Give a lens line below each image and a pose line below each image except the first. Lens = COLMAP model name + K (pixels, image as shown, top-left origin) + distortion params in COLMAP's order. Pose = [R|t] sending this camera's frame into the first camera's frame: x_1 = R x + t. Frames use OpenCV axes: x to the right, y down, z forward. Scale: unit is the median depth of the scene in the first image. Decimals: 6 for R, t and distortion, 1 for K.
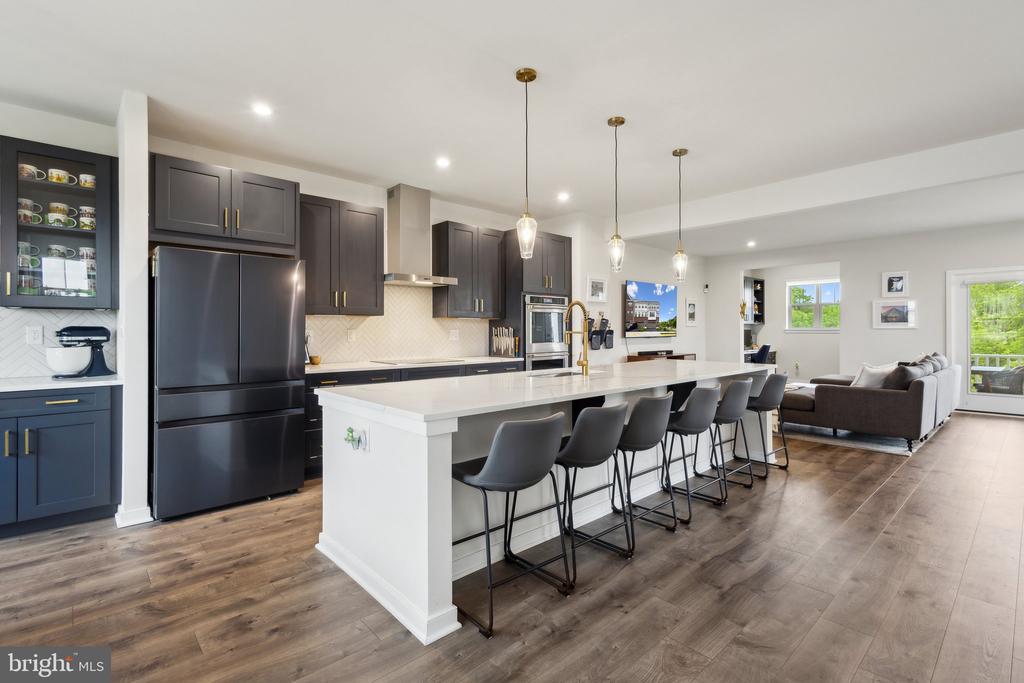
lens RADIAL K [[474.9, 0, 511.0], [0, 474.9, 333.2], [0, 0, 1]] dist [0.001852, 0.000478]
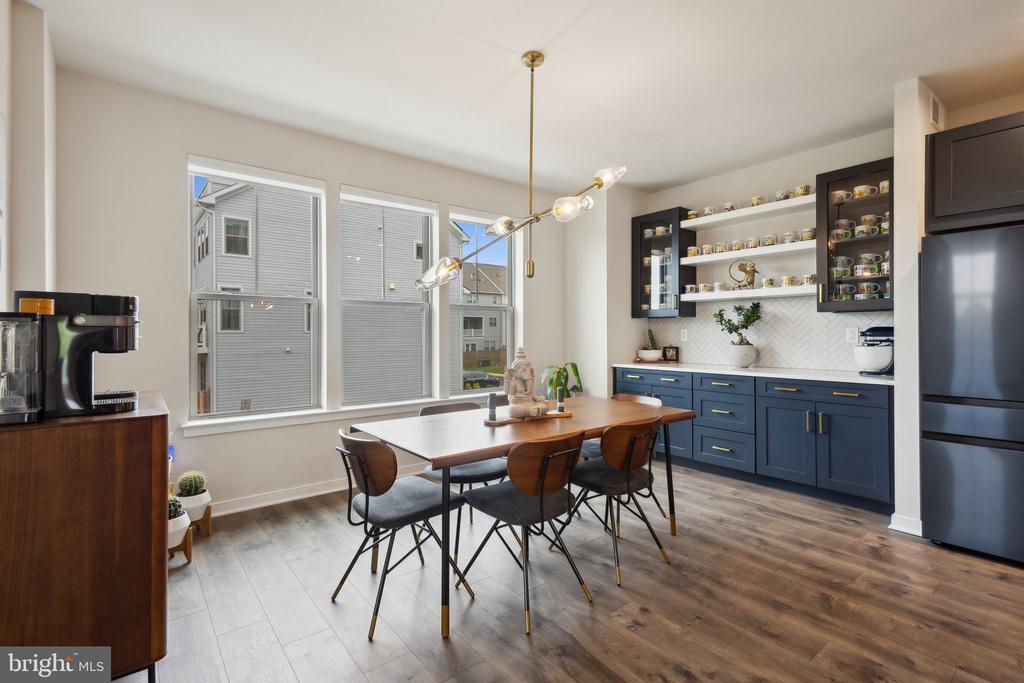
lens RADIAL K [[474.9, 0, 511.0], [0, 474.9, 333.2], [0, 0, 1]] dist [0.001852, 0.000478]
pose [[-0.073025, -0.001218, -0.997329, 0.249624], [-0.000007, 0.999999, -0.001221, 0.001477], [0.997330, -0.000082, -0.073025, 0.306849]]
